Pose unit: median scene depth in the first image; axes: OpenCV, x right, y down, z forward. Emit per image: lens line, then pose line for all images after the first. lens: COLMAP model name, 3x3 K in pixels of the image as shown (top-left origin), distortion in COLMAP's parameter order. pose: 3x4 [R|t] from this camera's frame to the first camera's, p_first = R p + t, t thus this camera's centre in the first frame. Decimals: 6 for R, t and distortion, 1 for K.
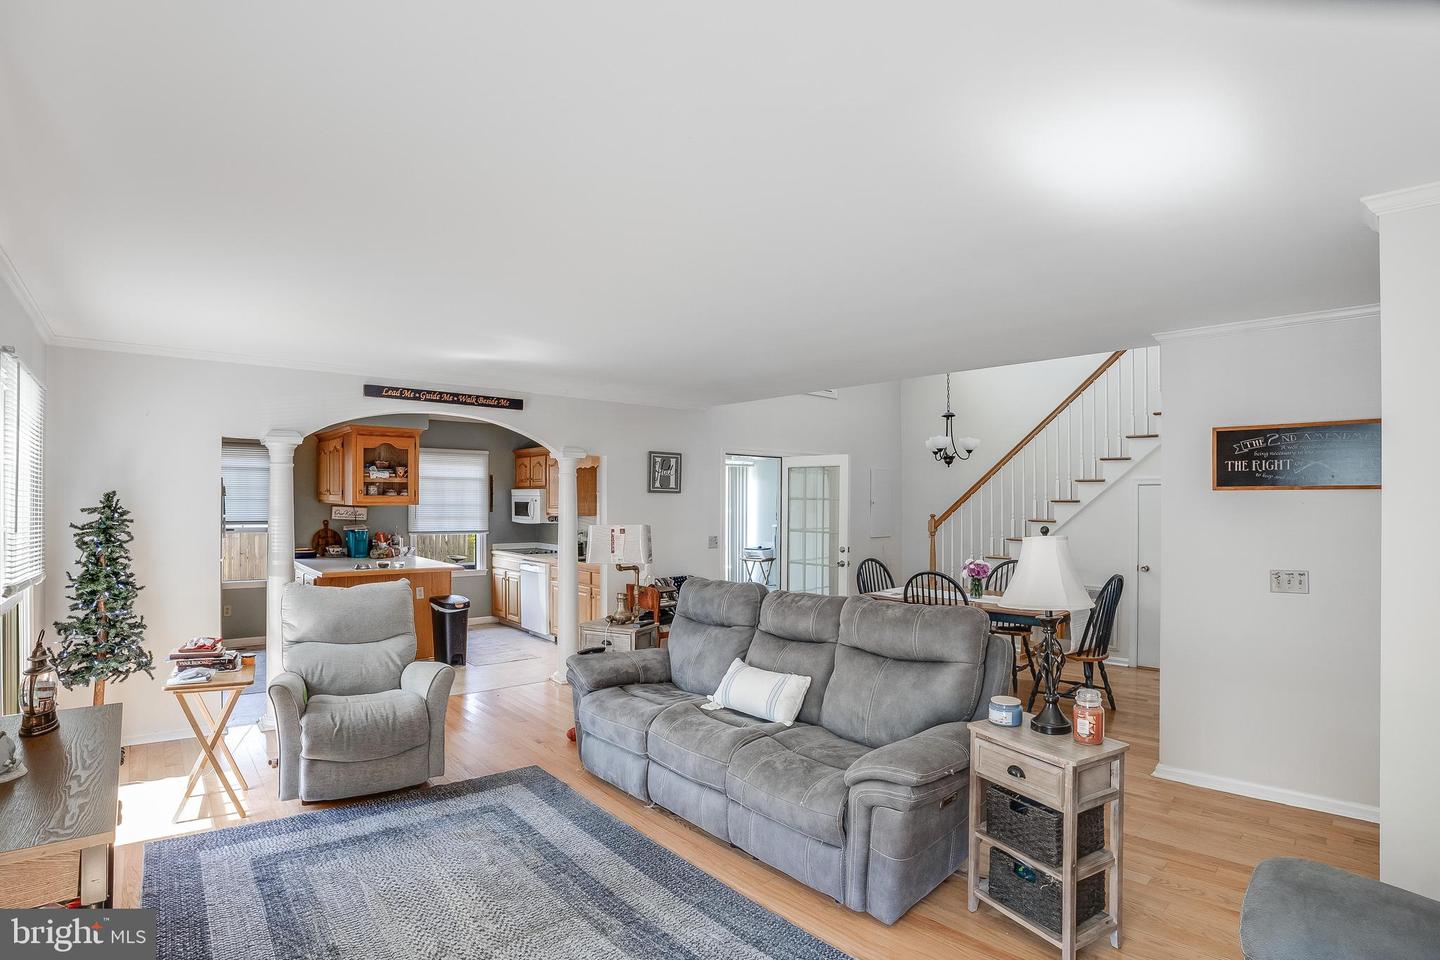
lens RADIAL K [[687.8, 0, 720.0], [0, 687.8, 480.0], [0, 0, 1]] dist [-0.031217, 0.000619]
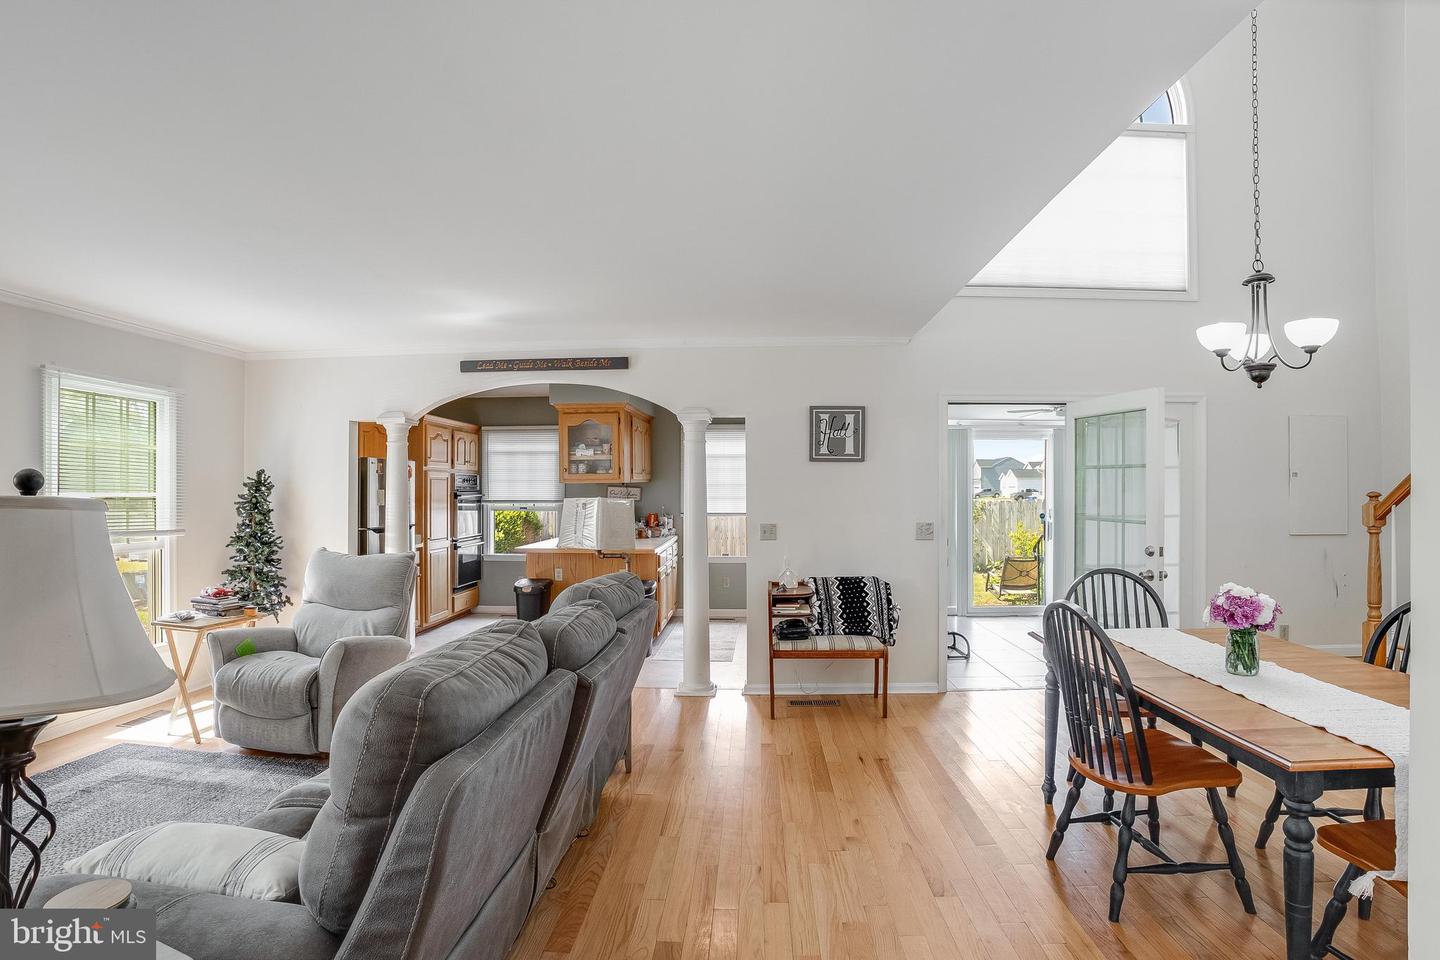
lens RADIAL K [[766.4, 0, 720.0], [0, 766.4, 480.0], [0, 0, 1]] dist [-0.049016, 0.000743]
pose [[0.723813, -0.016300, -0.689804, 0.395188], [0.028771, 0.999564, 0.006570, 0.029615], [0.689396, -0.024602, 0.723966, 0.329712]]
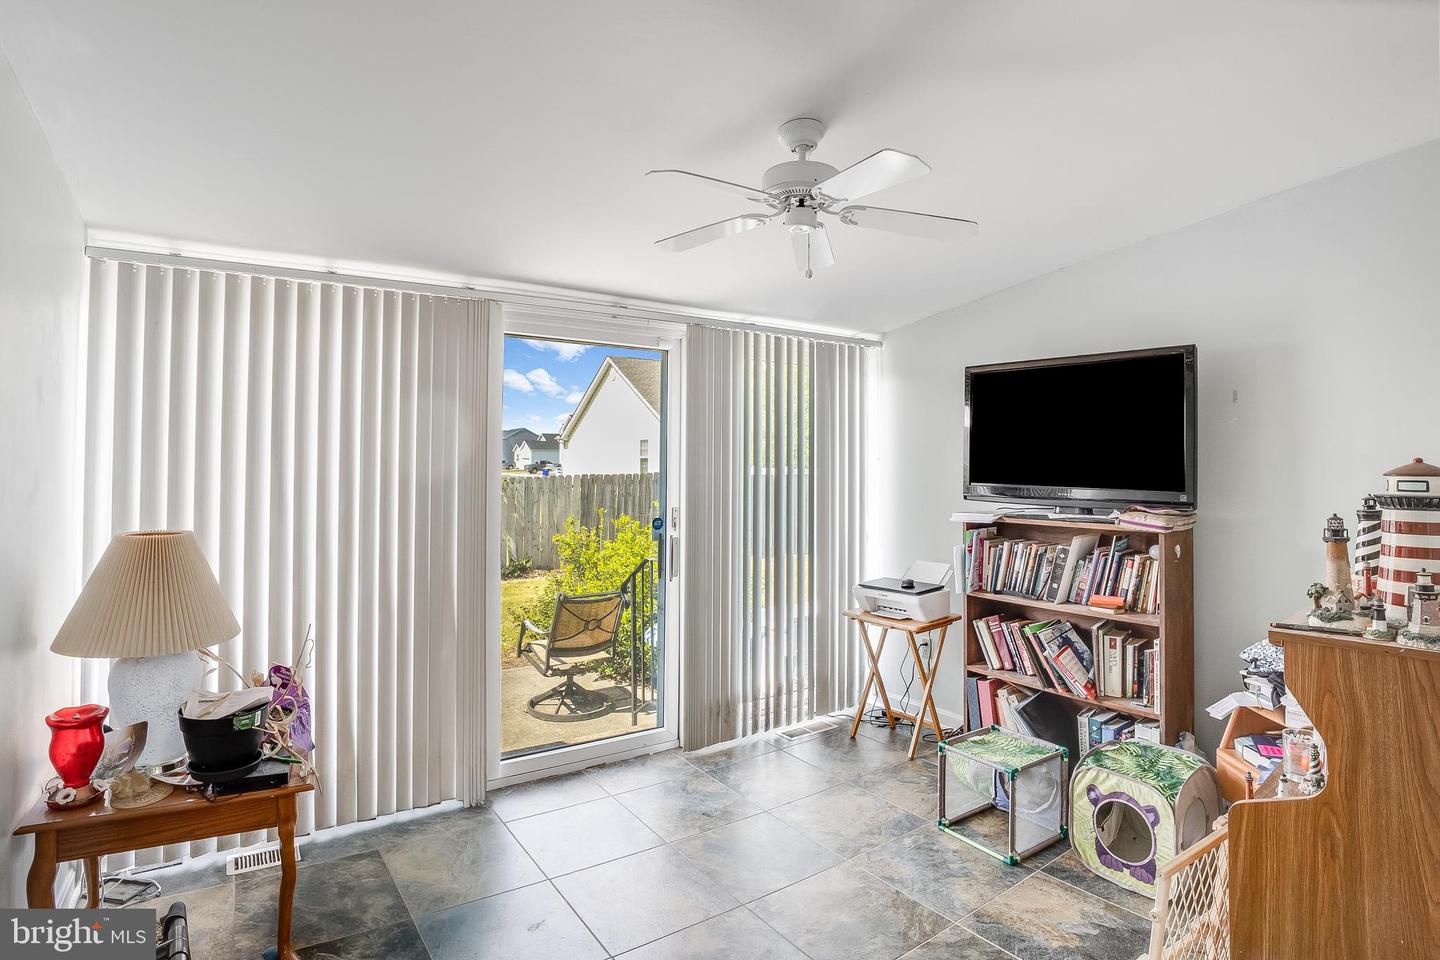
lens RADIAL K [[766.4, 0, 720.0], [0, 766.4, 480.0], [0, 0, 1]] dist [-0.049016, 0.000743]
pose [[0.989495, -0.007395, -0.144380, 0.040705], [0.015818, 0.998233, 0.057282, 0.051907], [0.143701, -0.058964, 0.987863, 1.069762]]
